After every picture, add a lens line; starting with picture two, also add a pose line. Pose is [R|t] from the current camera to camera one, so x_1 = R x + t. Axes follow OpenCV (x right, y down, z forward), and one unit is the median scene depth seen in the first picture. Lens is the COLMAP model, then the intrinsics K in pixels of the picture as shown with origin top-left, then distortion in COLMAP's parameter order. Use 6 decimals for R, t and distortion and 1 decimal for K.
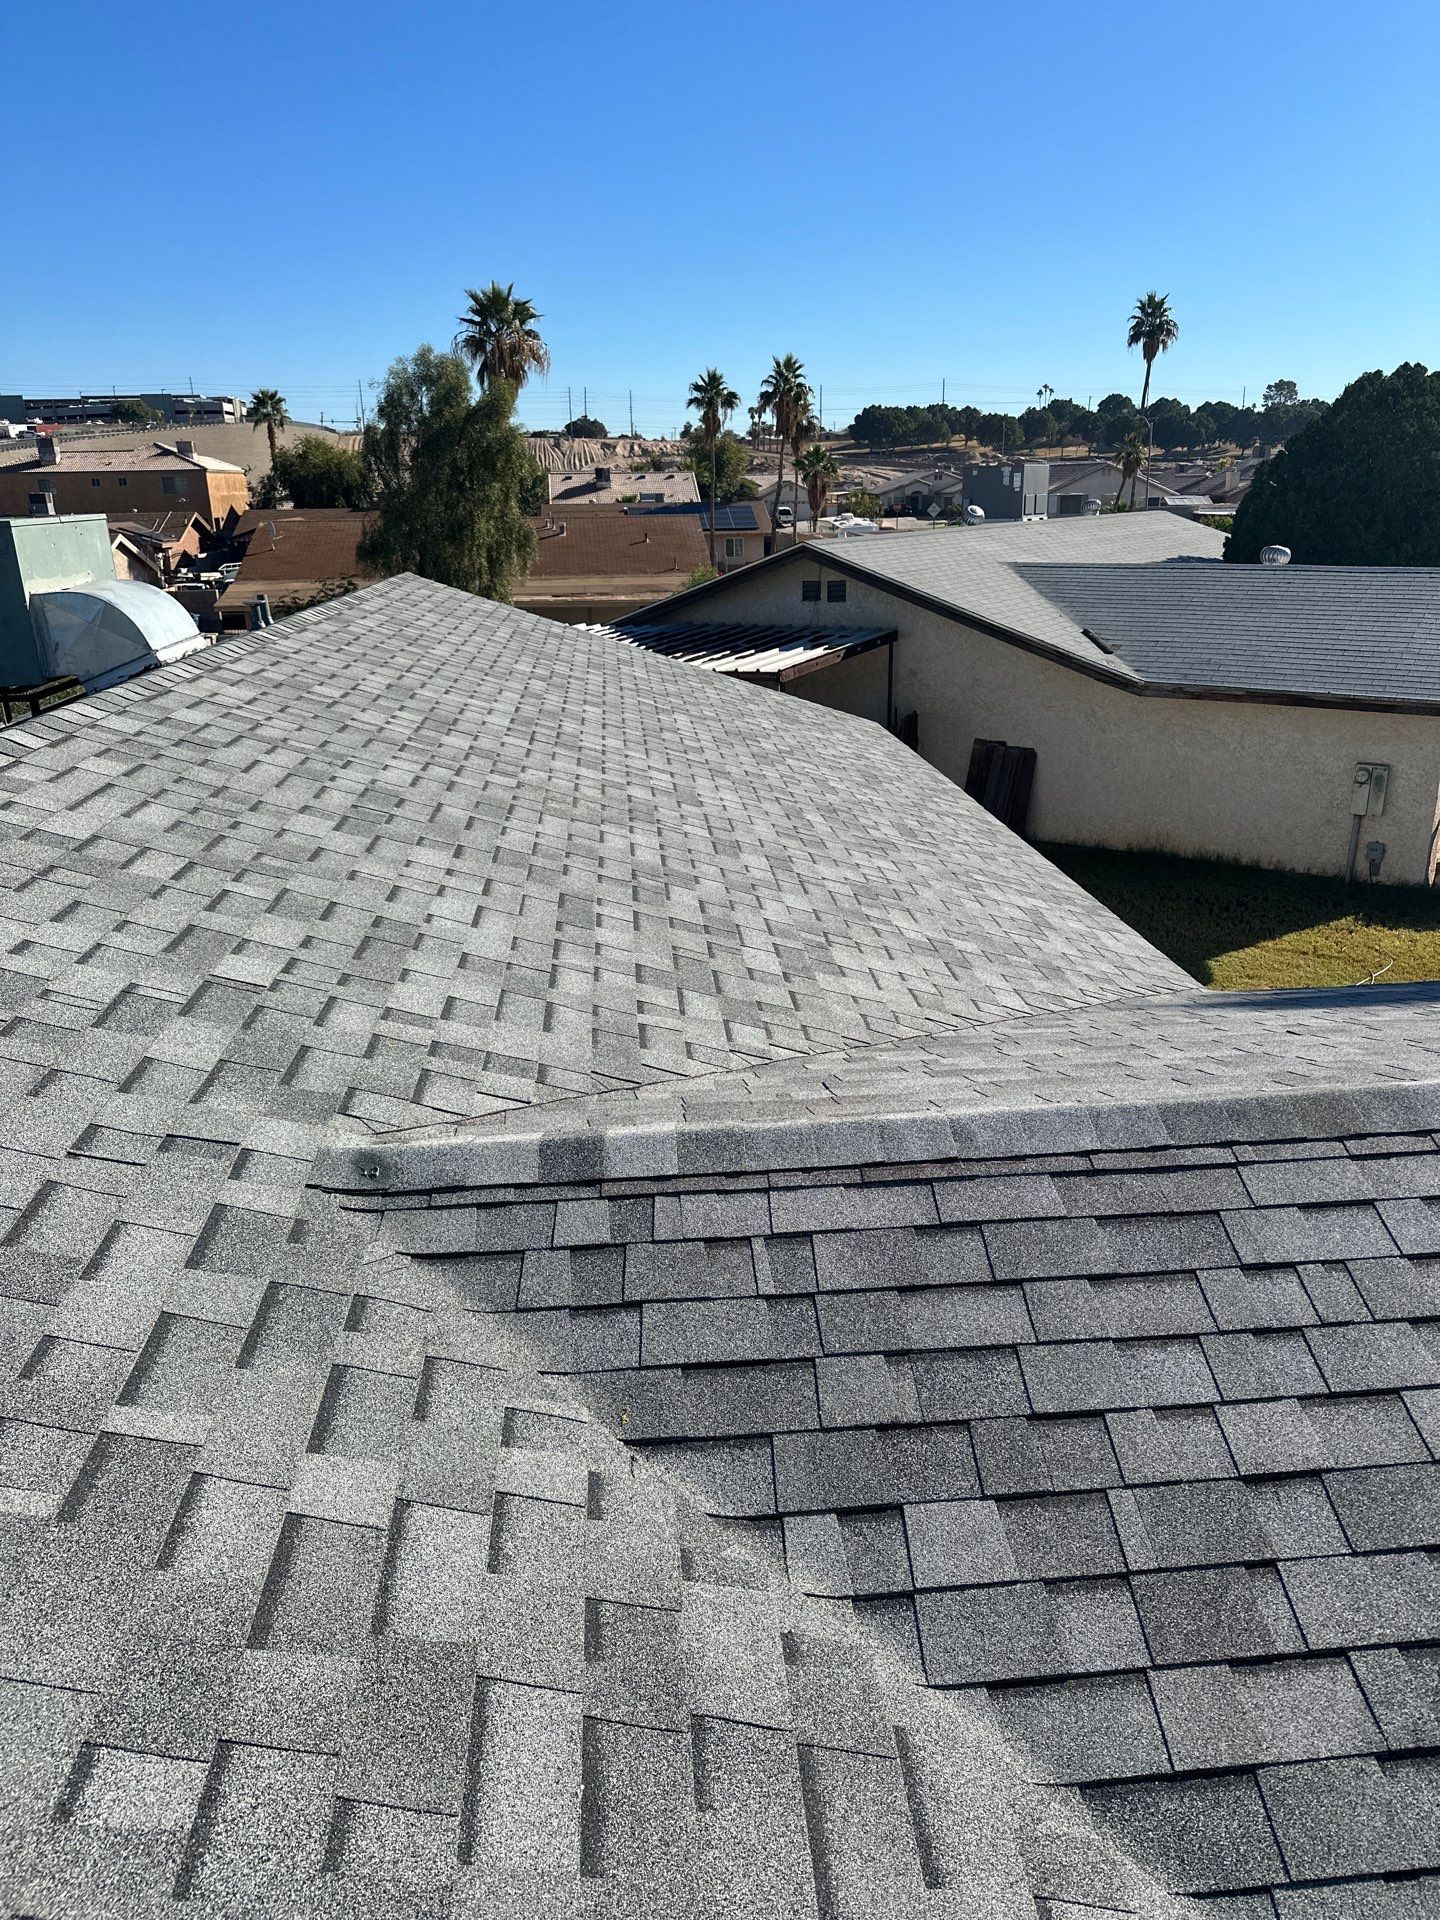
lens RADIAL K [[1342.2, 0, 722.9], [0, 1342.2, 961.0], [0, 0, 1]] dist [0.135734, -0.224734]
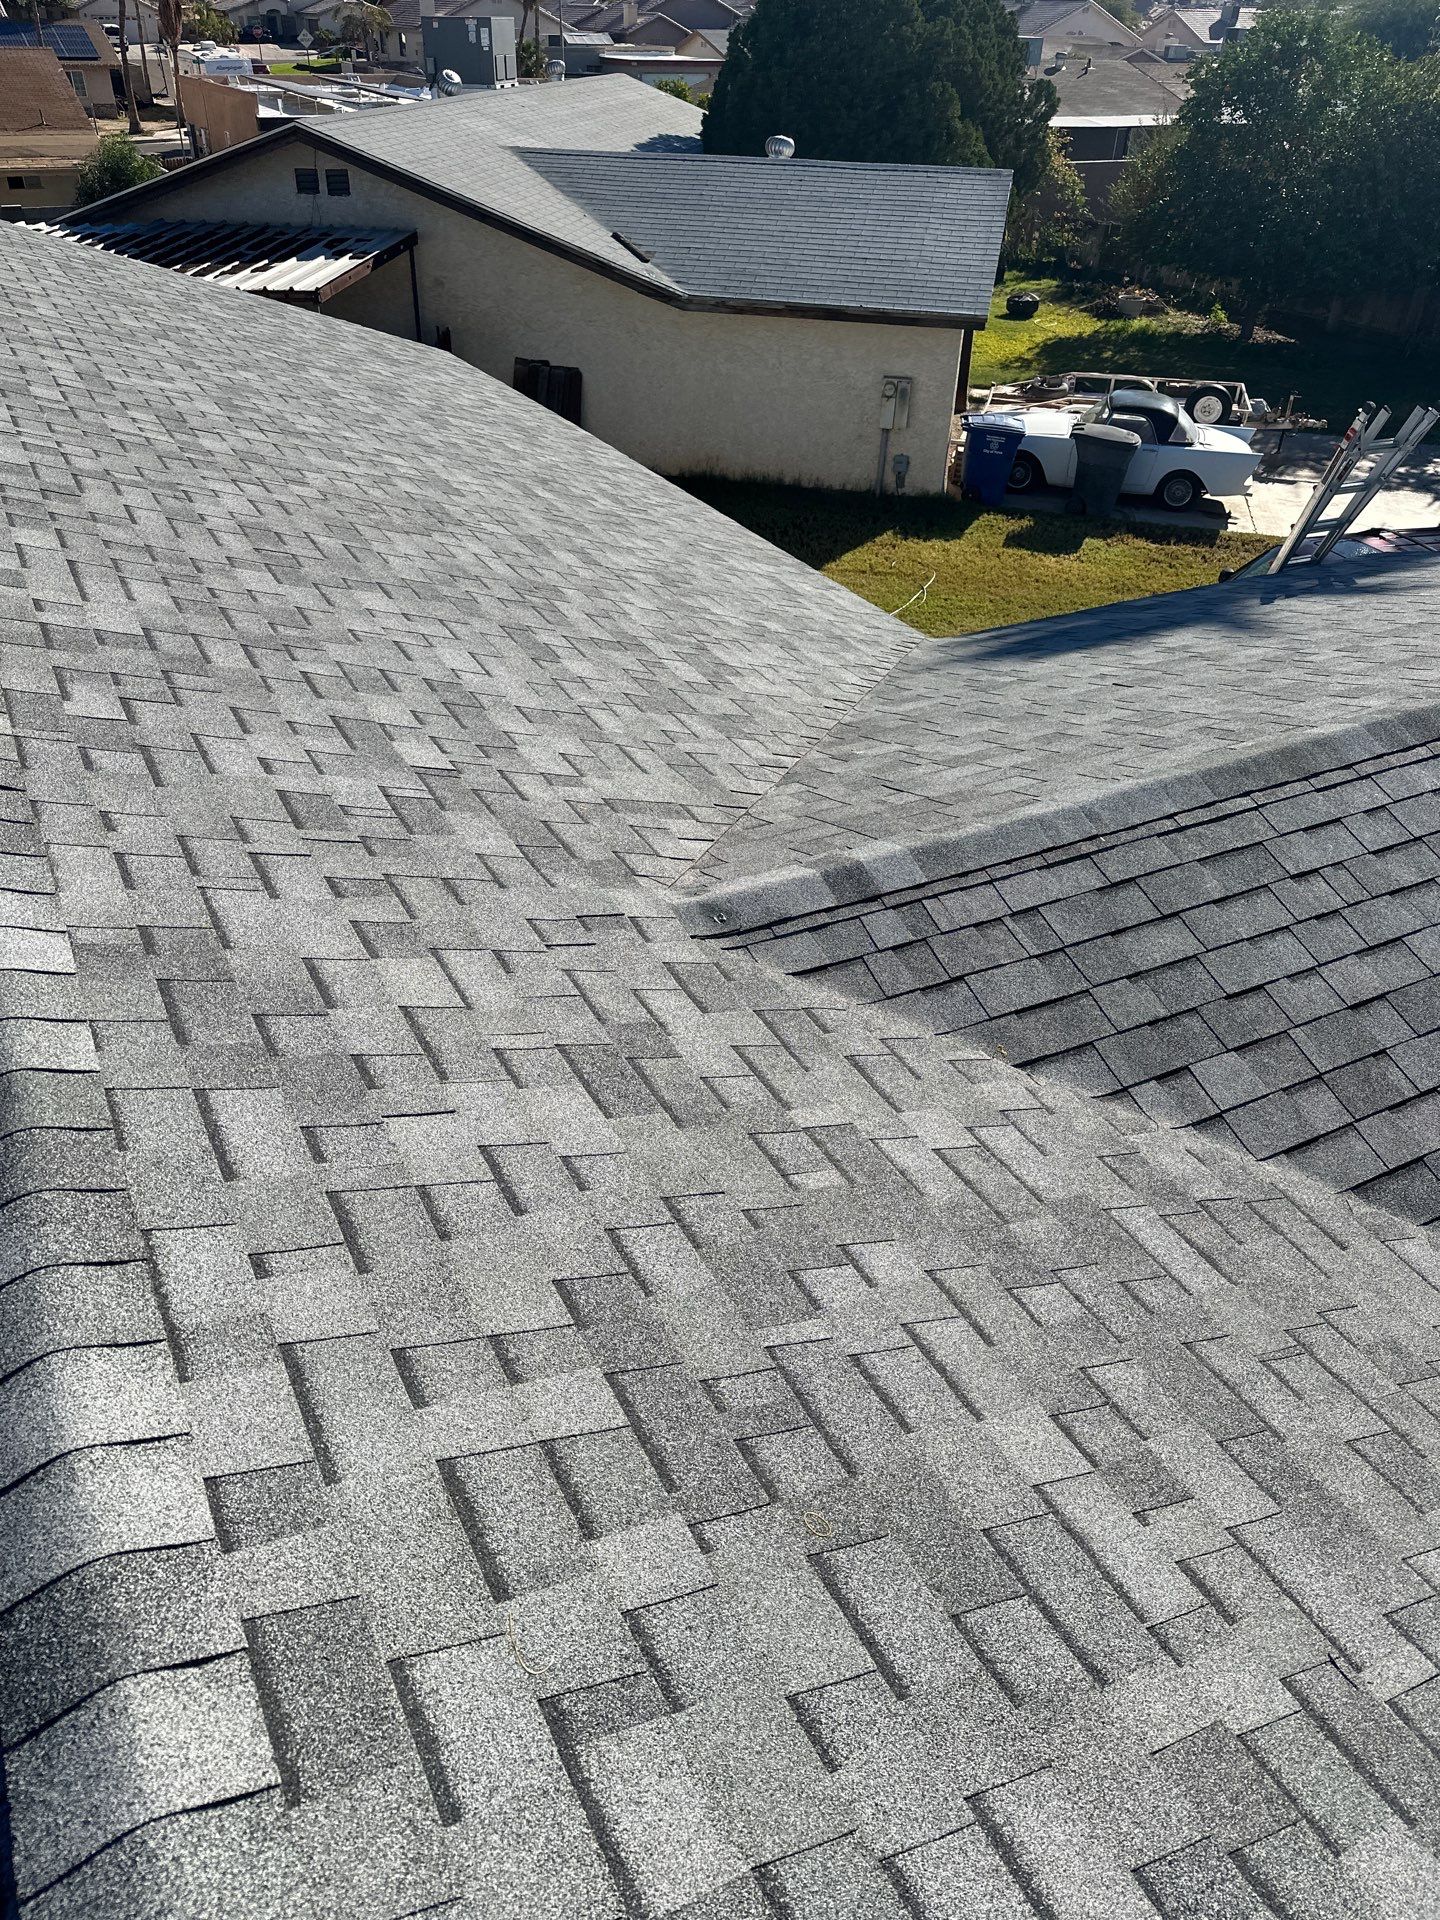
lens RADIAL K [[1351.5, 0, 709.3], [0, 1351.5, 967.4], [0, 0, 1]] dist [0.064811, -0.072024]
pose [[0.927073, -0.184974, 0.326067, -0.649368], [0.089791, 0.954037, 0.285921, -0.151145], [-0.363968, -0.235792, 0.901071, -0.127149]]
